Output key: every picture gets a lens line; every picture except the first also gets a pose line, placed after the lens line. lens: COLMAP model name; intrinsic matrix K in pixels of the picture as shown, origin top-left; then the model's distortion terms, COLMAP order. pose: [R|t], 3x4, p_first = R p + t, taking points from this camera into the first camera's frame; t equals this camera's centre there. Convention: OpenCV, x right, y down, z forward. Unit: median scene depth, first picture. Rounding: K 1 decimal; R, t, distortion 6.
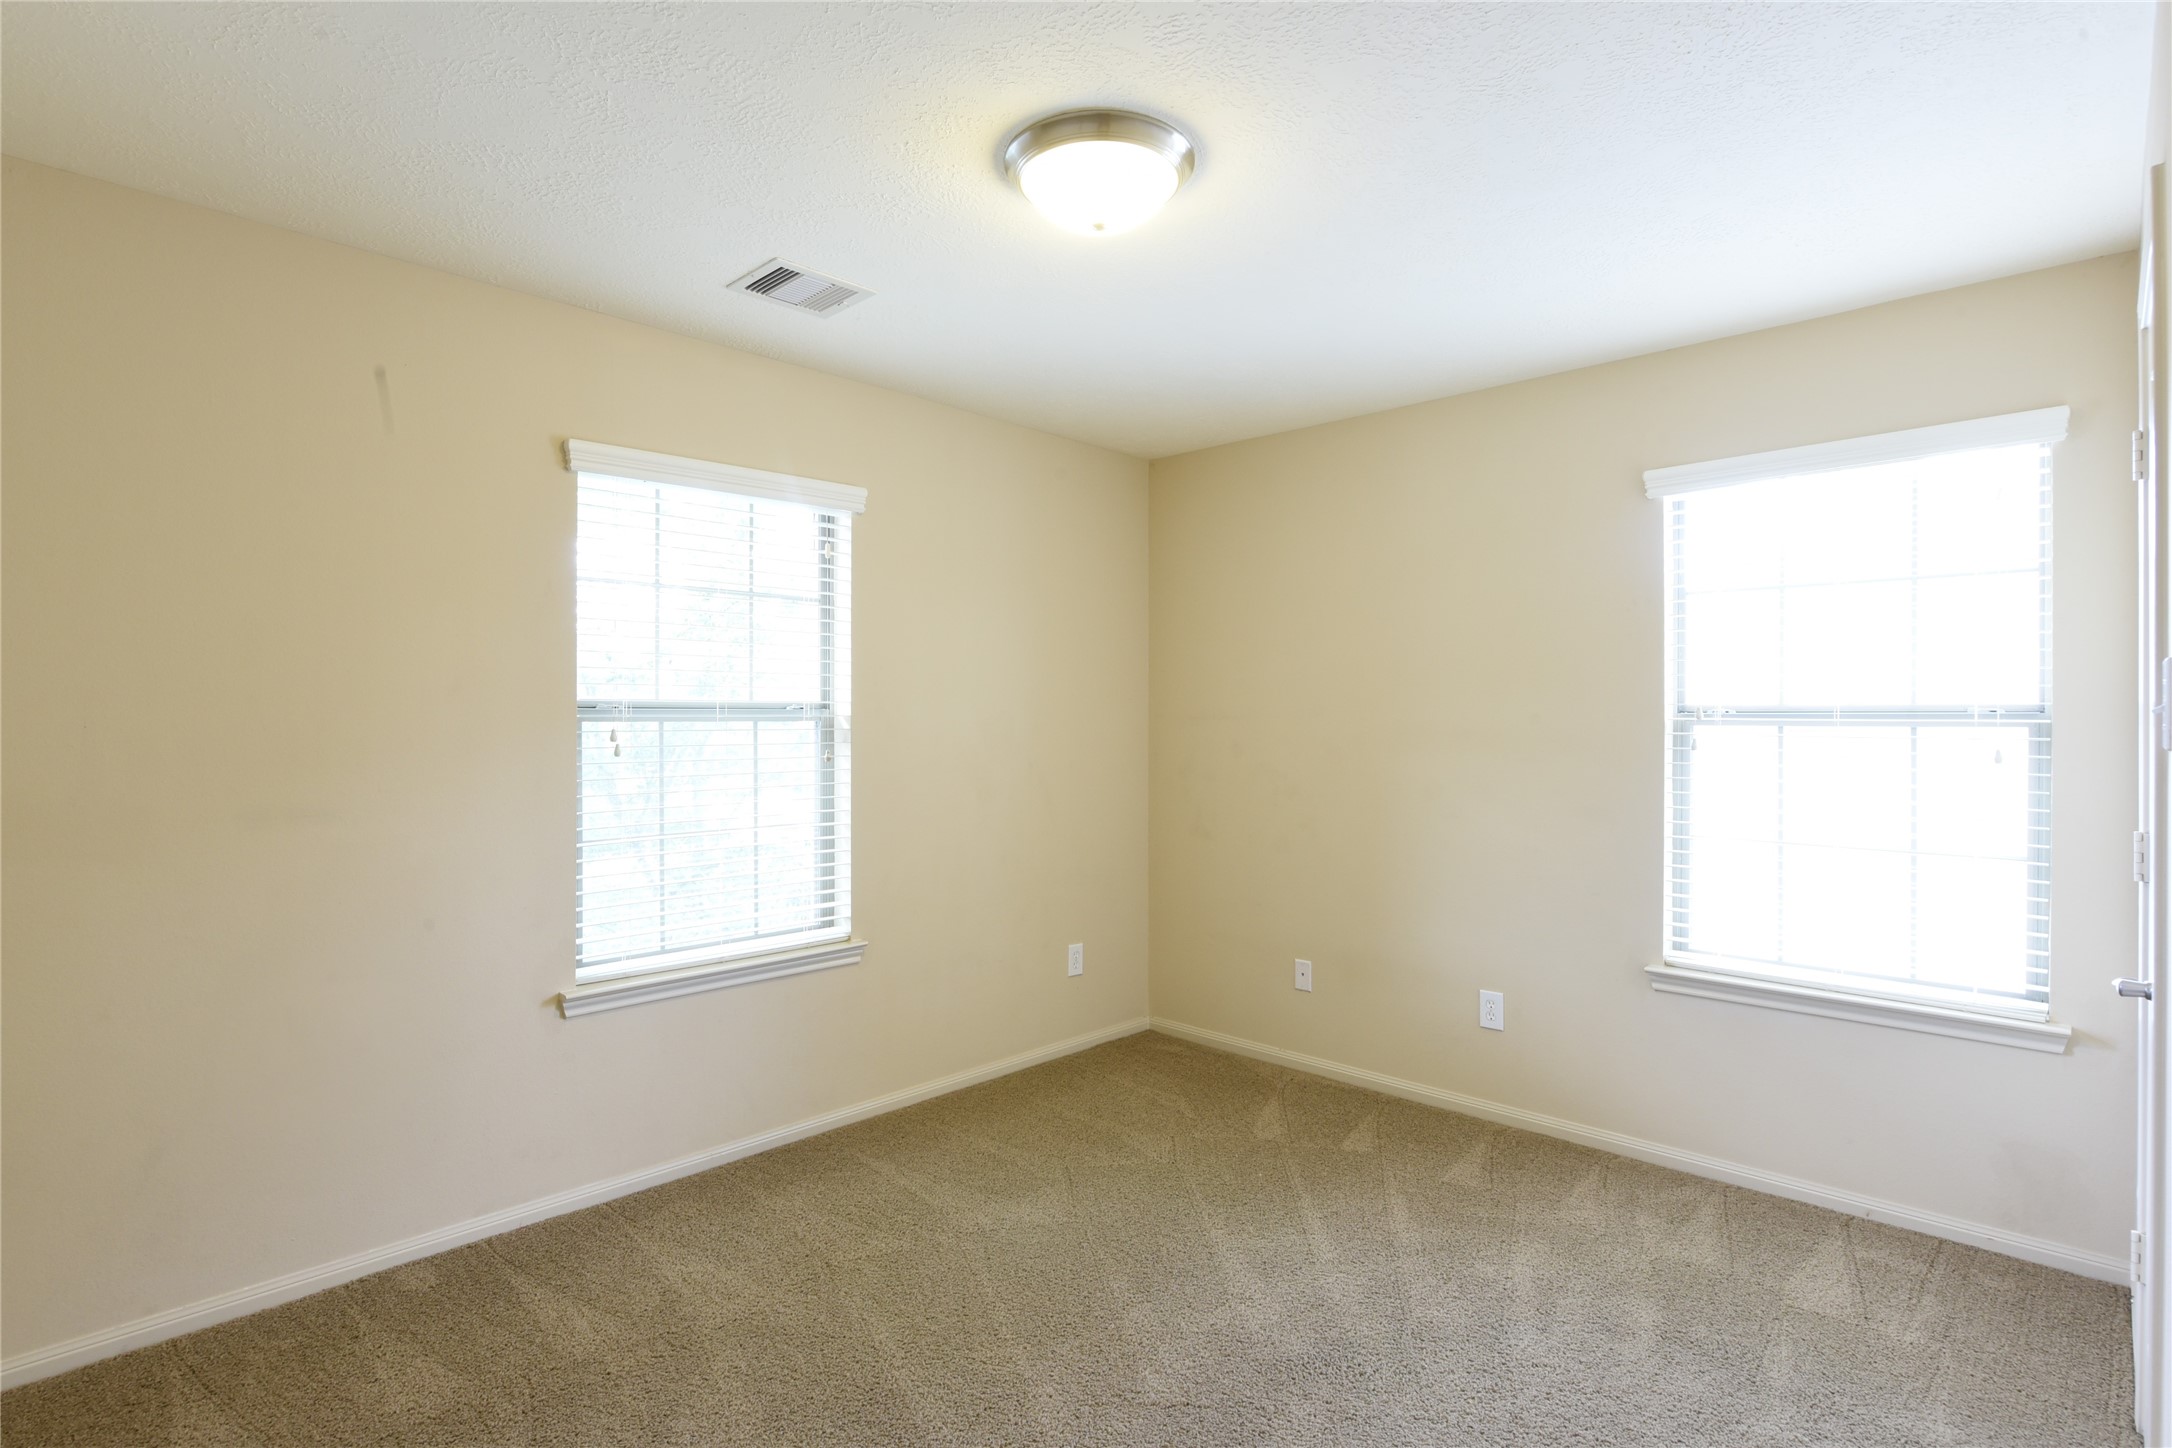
lens RADIAL K [[1084.6, 0, 1066.3], [0, 1084.6, 724.1], [0, 0, 1]] dist [-0.000046, -0.005143]
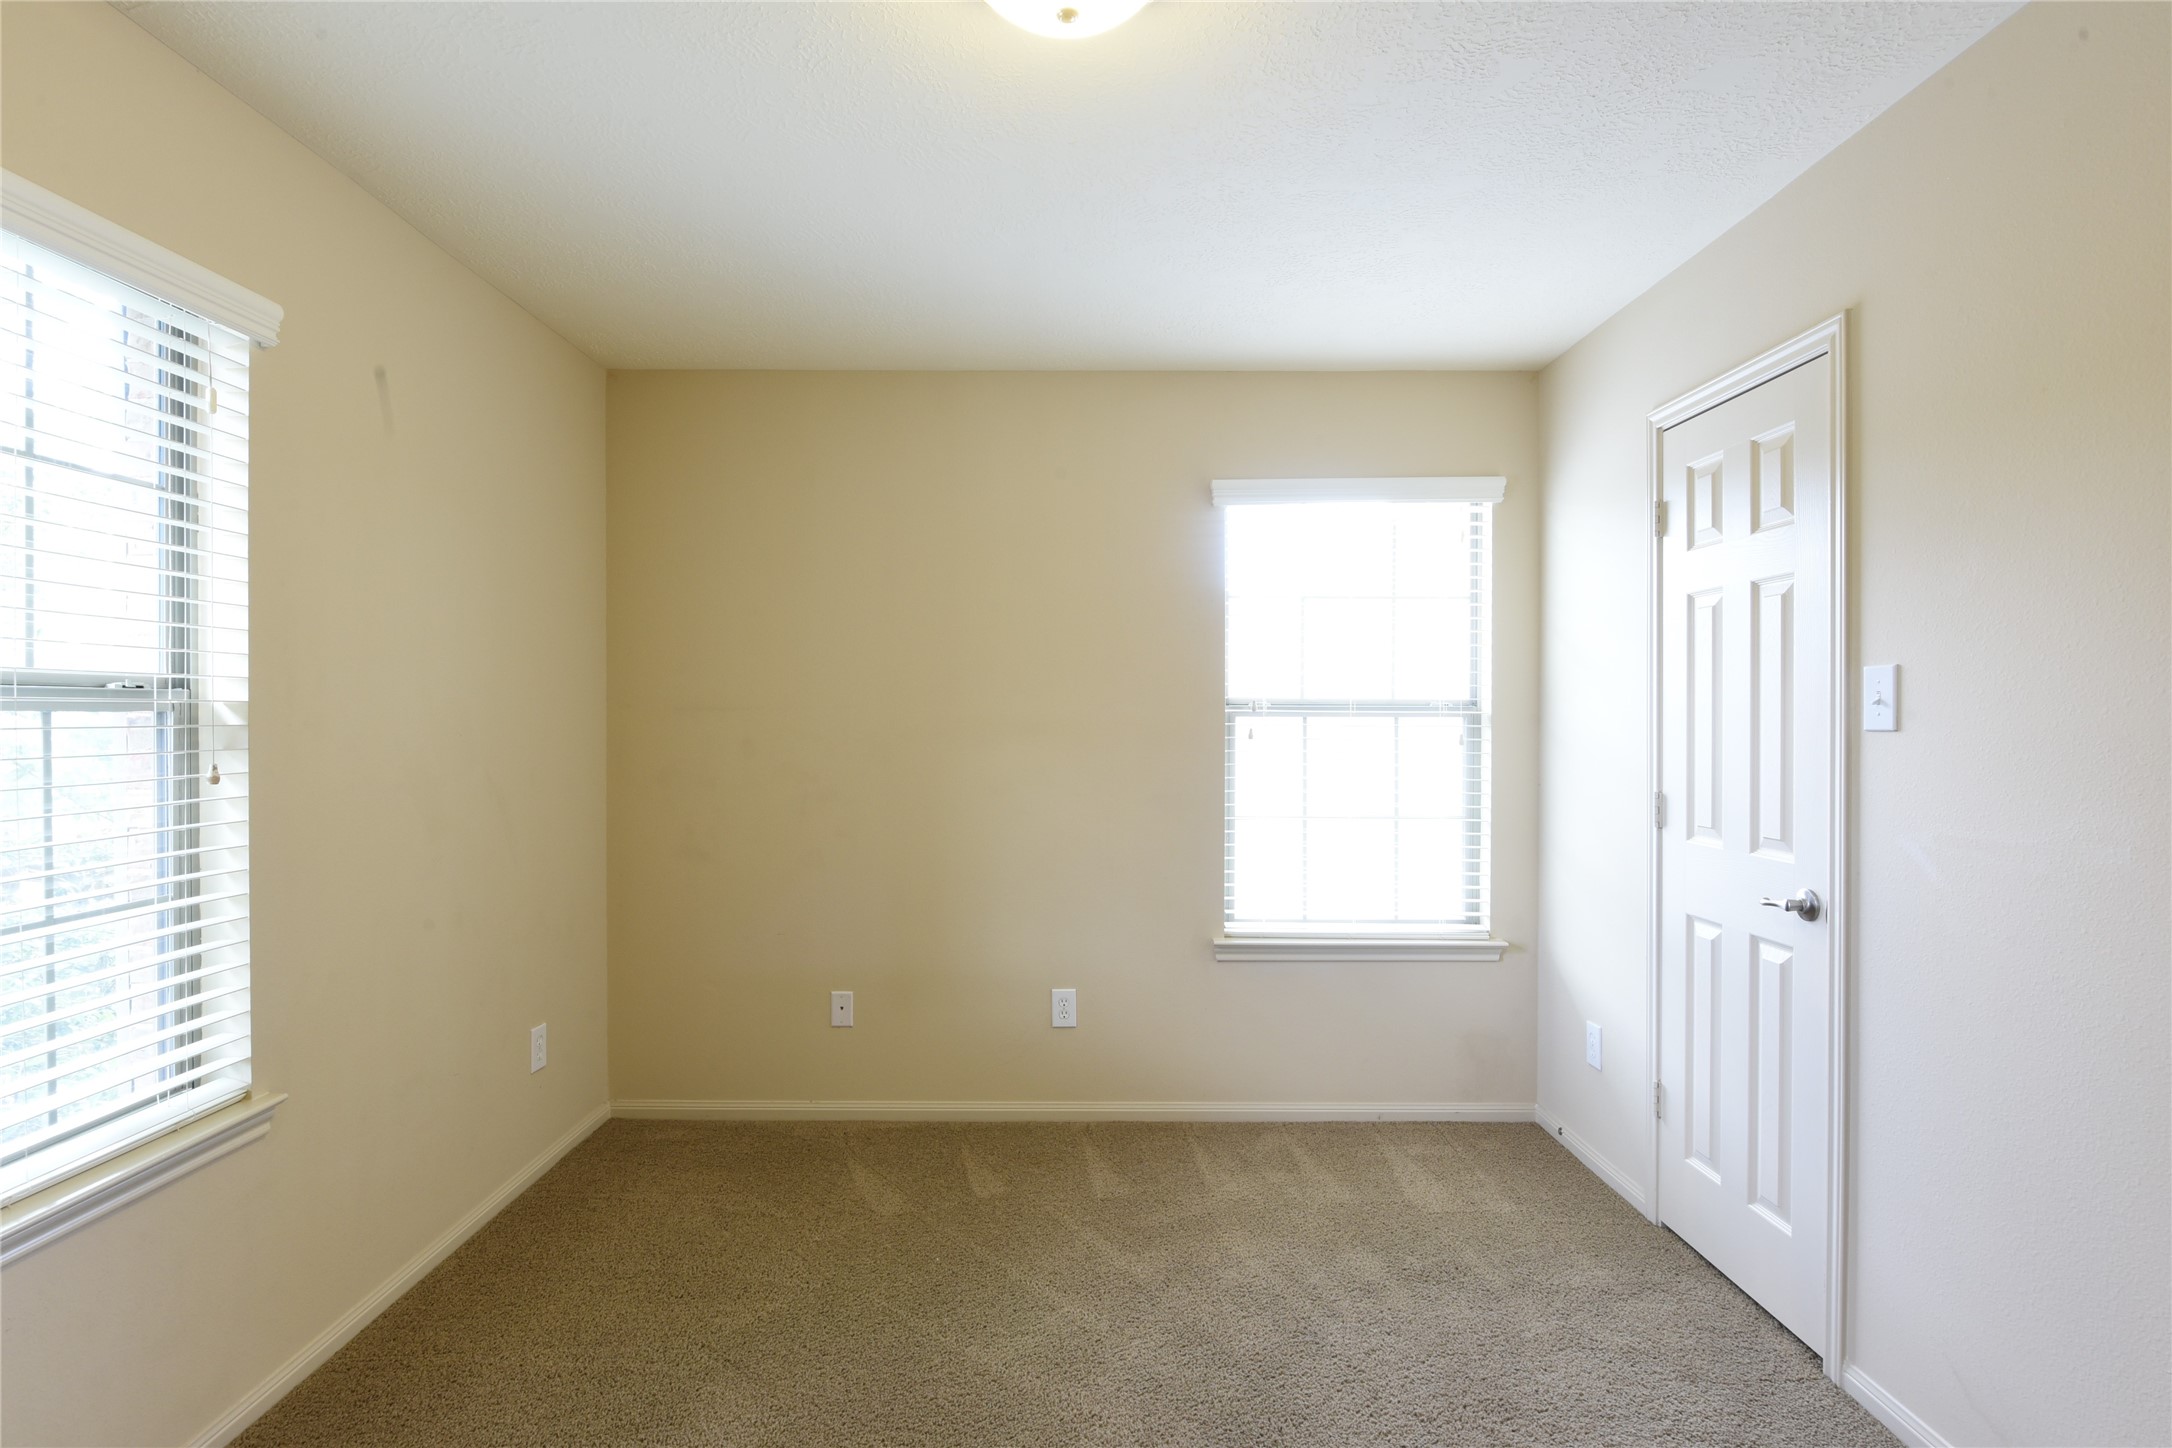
lens RADIAL K [[1084.6, 0, 1066.3], [0, 1084.6, 724.1], [0, 0, 1]] dist [-0.000046, -0.005143]
pose [[0.714471, -0.006253, 0.699637, -0.319400], [0.002682, 0.999977, 0.006199, 0.001775], [-0.699660, -0.002553, 0.714472, 0.331598]]
